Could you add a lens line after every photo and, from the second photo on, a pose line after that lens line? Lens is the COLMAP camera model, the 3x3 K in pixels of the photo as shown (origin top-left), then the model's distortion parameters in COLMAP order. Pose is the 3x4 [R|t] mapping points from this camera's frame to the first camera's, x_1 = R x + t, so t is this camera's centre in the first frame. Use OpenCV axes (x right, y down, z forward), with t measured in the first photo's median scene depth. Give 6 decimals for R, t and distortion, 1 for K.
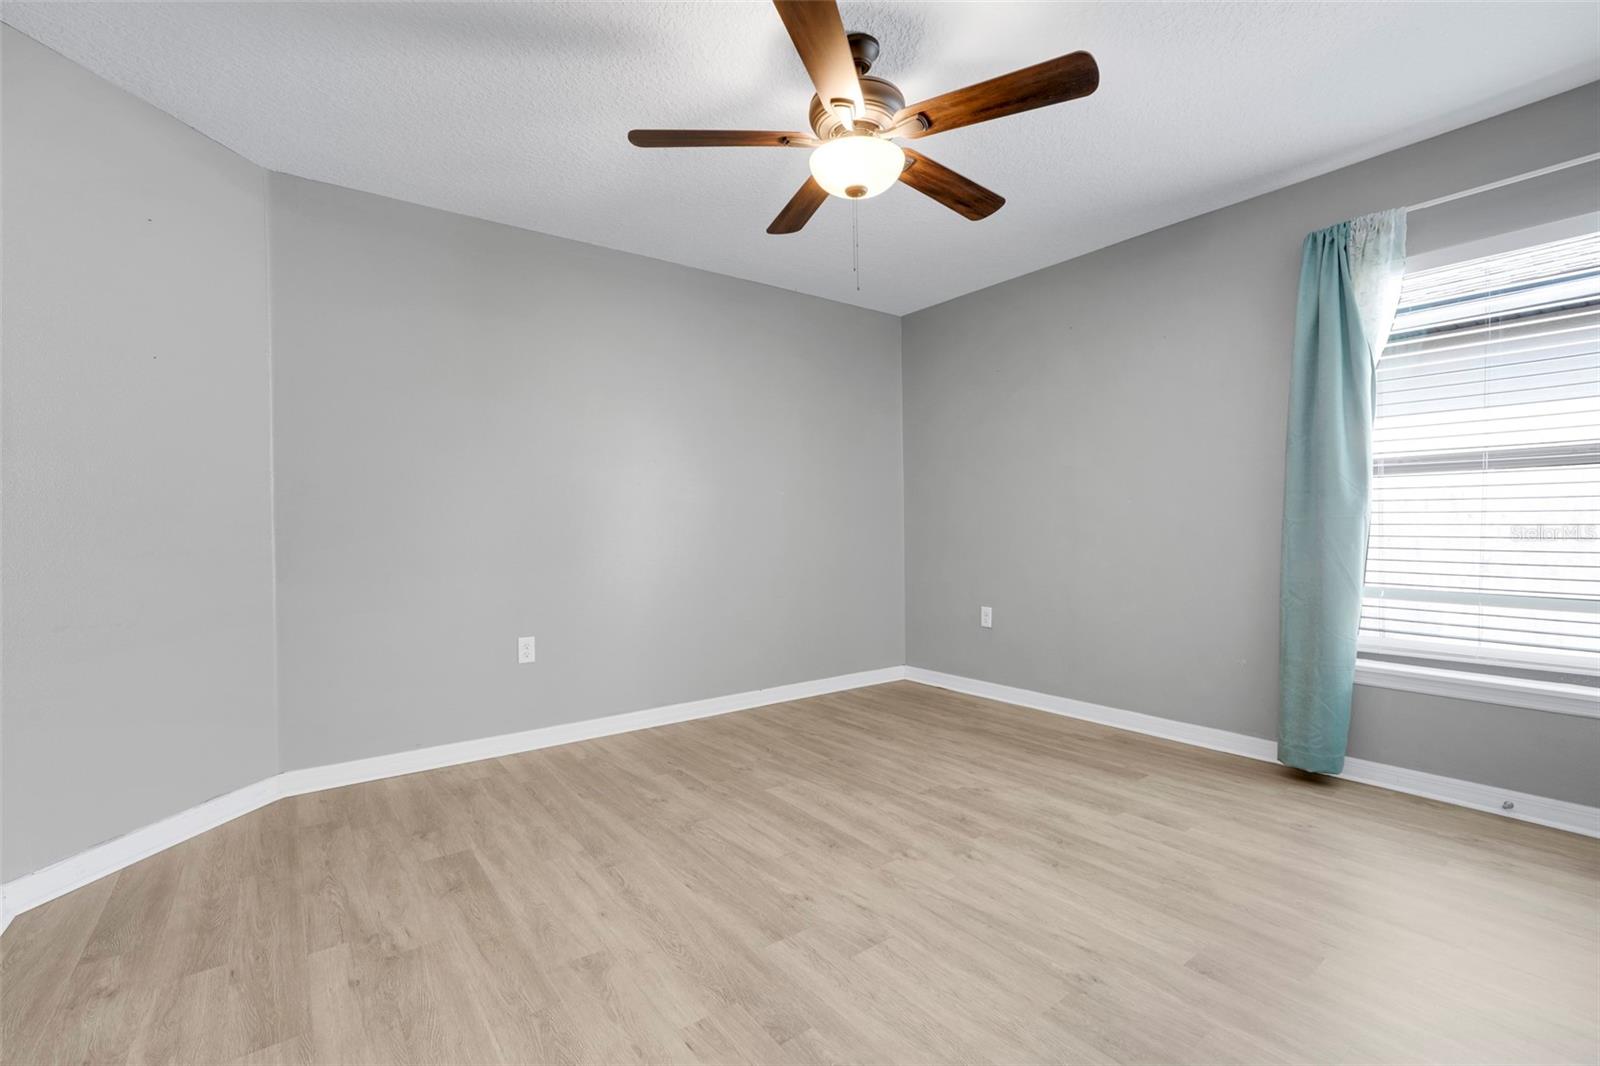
lens RADIAL K [[705.4, 0, 795.8], [0, 705.4, 530.1], [0, 0, 1]] dist [-0.005434, 0.000940]
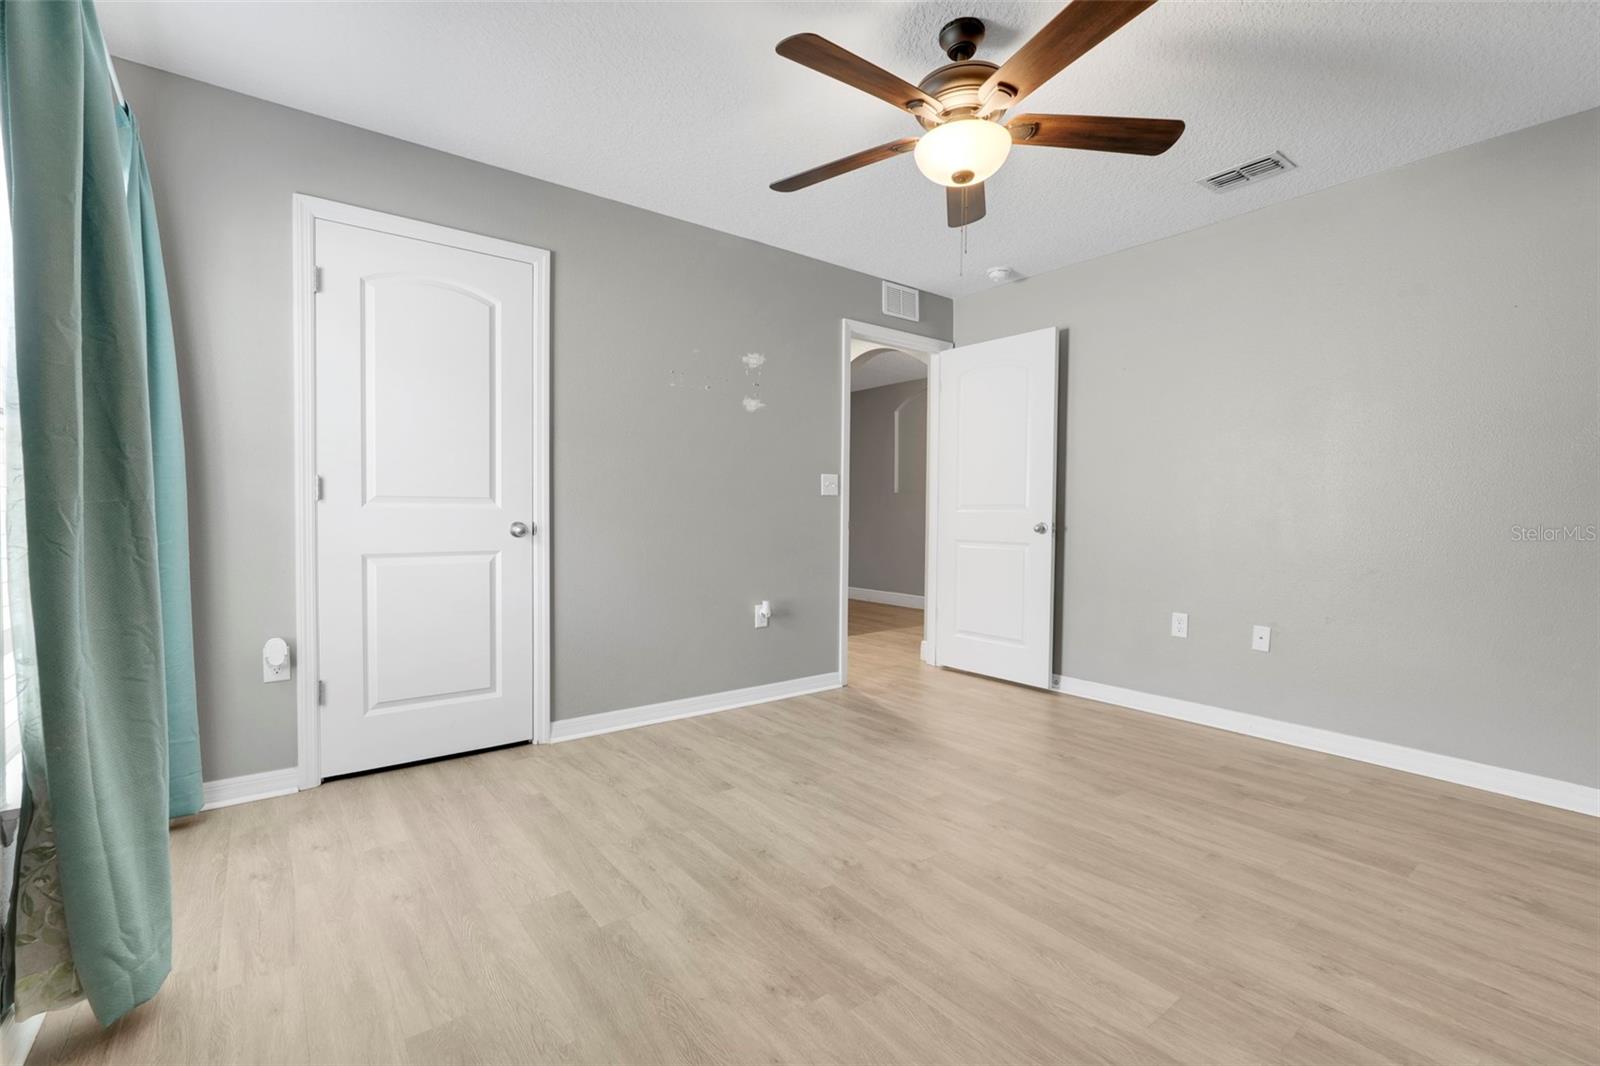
lens RADIAL K [[705.4, 0, 795.8], [0, 705.4, 530.1], [0, 0, 1]] dist [-0.005434, 0.000940]
pose [[-0.999922, 0.002158, -0.012288, 0.308794], [0.001806, 0.999590, 0.028571, -0.007705], [0.012345, 0.028546, -0.999516, 1.837912]]
